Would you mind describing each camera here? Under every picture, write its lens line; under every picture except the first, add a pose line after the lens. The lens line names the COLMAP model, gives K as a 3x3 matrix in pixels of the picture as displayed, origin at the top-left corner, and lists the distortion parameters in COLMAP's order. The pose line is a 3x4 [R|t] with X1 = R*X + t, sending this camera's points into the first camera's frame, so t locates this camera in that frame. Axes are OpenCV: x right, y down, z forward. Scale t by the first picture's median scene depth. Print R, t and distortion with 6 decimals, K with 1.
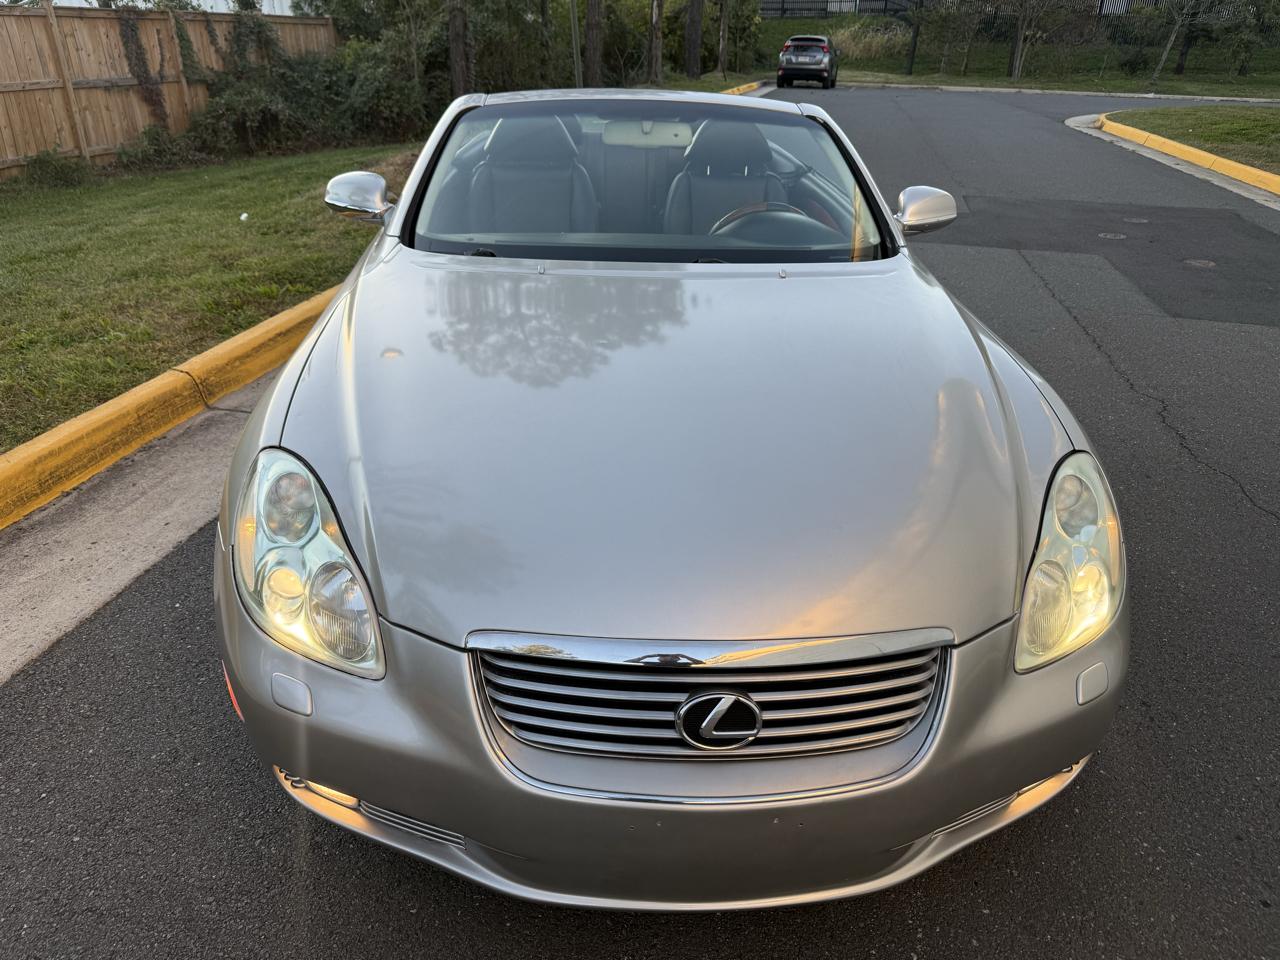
lens RADIAL K [[905.0, 0, 646.1], [0, 905.0, 485.0], [0, 0, 1]] dist [0.000630, -0.006178]
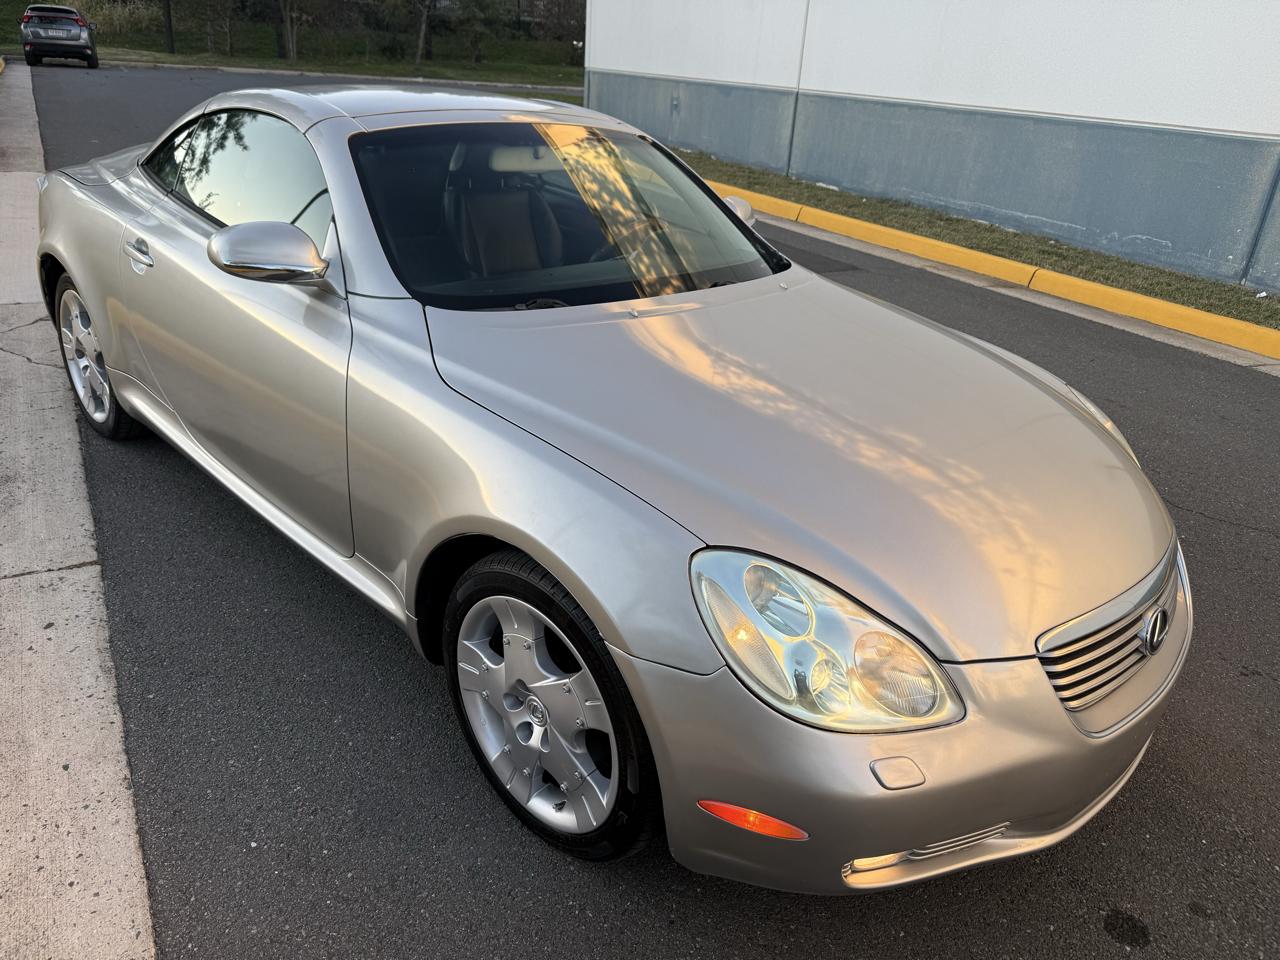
lens RADIAL K [[905.0, 0, 639.5], [0, 905.0, 483.5], [0, 0, 1]] dist [0.000630, -0.006178]
pose [[0.744311, -0.260169, 0.615072, -0.043516], [0.248816, 0.962719, 0.106123, -0.009645], [-0.619752, 0.074051, 0.781297, 0.014379]]
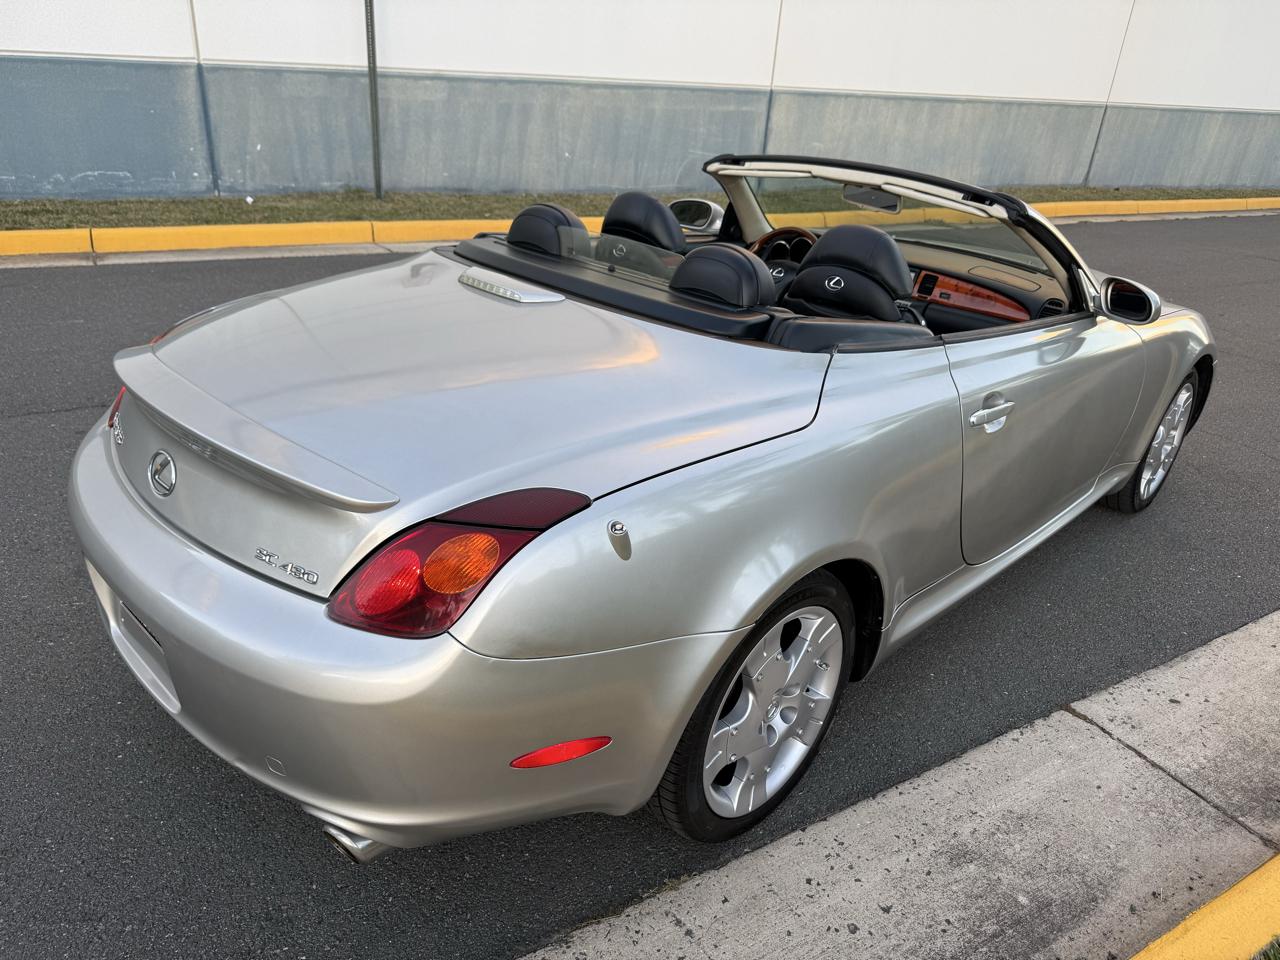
lens RADIAL K [[905.0, 0, 617.9], [0, 905.0, 495.7], [0, 0, 1]] dist [0.000630, -0.006178]
pose [[-0.649425, -0.396166, 0.649076, -0.048929], [0.264987, 0.682166, 0.681492, -0.072517], [-0.712761, 0.614575, -0.338037, 0.133836]]
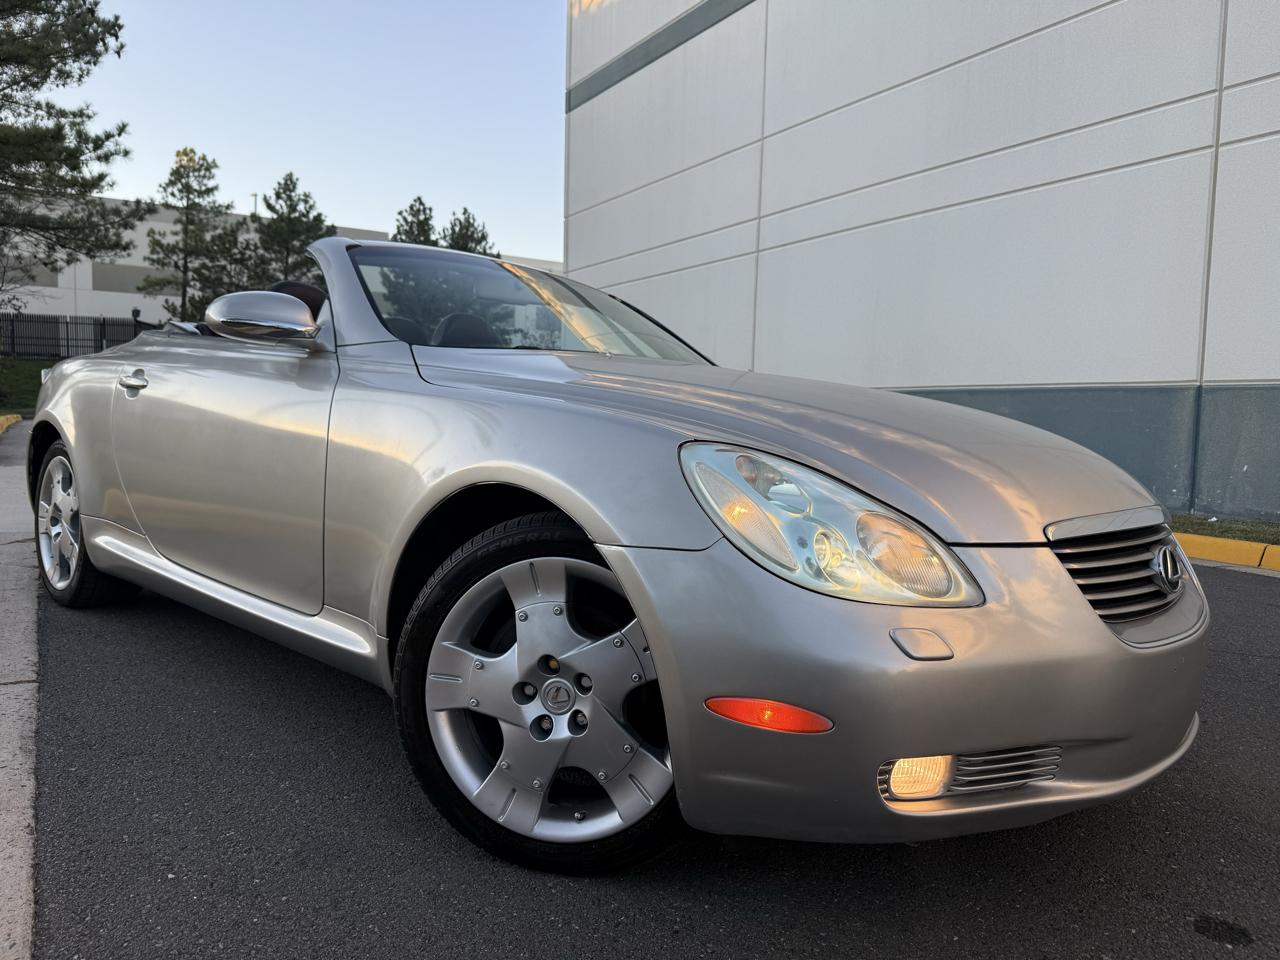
lens RADIAL K [[905.0, 0, 640.7], [0, 905.0, 482.1], [0, 0, 1]] dist [0.000630, -0.006178]
pose [[0.721712, -0.047850, 0.690538, -0.046018], [0.289325, 0.927136, -0.238141, 0.008168], [-0.628827, 0.371658, 0.682969, 0.019163]]
